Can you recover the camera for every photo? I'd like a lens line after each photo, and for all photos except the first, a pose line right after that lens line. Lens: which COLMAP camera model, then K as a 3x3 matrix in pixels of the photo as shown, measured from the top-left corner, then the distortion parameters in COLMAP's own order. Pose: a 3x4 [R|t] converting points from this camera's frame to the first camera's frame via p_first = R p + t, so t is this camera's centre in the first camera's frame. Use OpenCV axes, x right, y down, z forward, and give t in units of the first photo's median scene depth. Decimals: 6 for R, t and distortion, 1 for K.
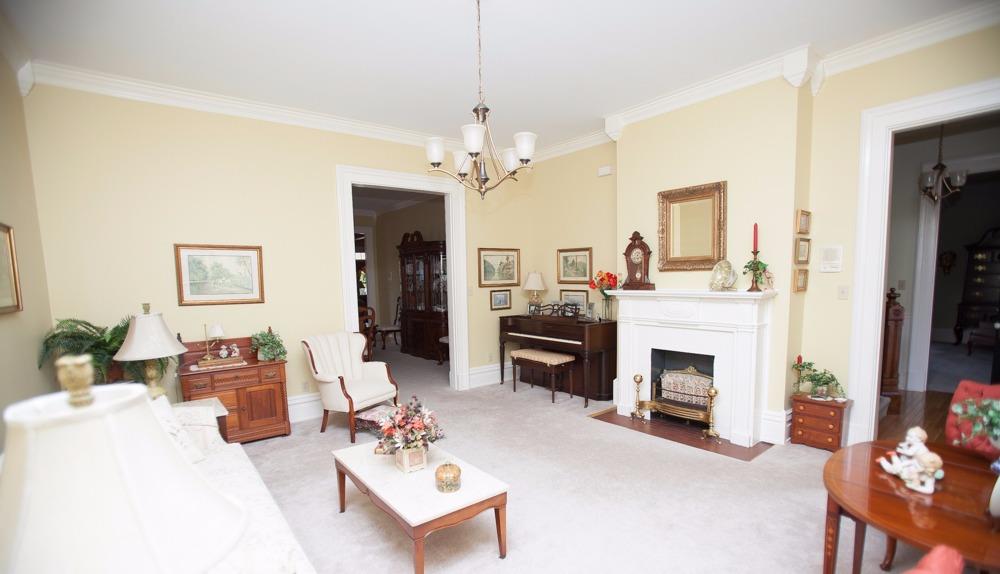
lens RADIAL K [[466.5, 0, 502.8], [0, 466.5, 323.1], [0, 0, 1]] dist [-0.082210, 0.000123]
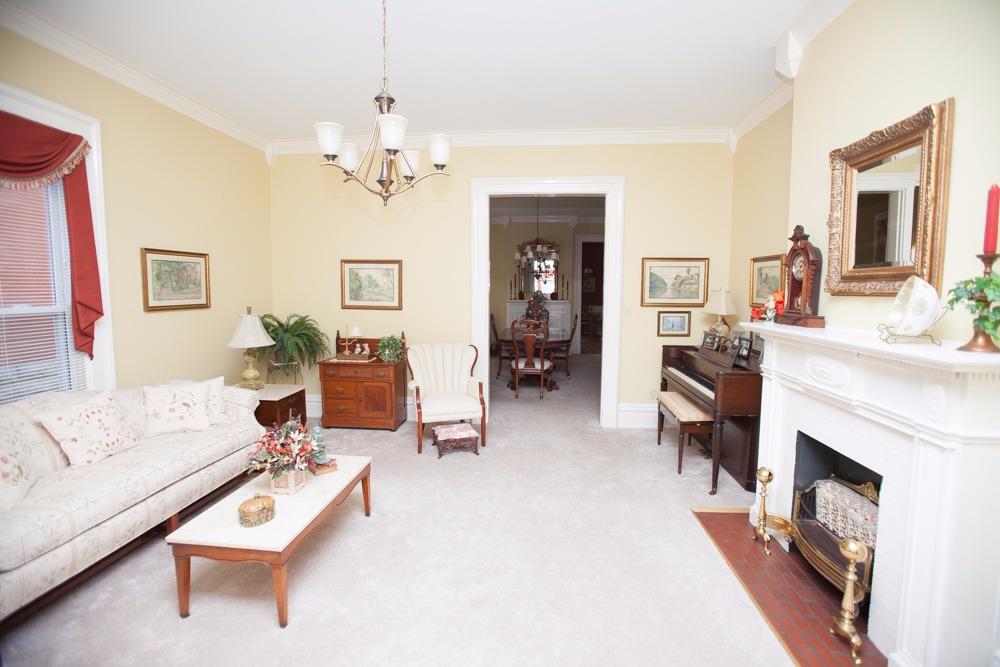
lens RADIAL K [[460.8, 0, 500.7], [0, 460.8, 332.8], [0, 0, 1]] dist [-0.075634, 0.031495]
pose [[0.718174, 0.090801, -0.689914, 0.419948], [-0.087855, 0.995348, 0.039546, -0.052949], [0.690295, 0.032212, 0.722811, 0.334345]]
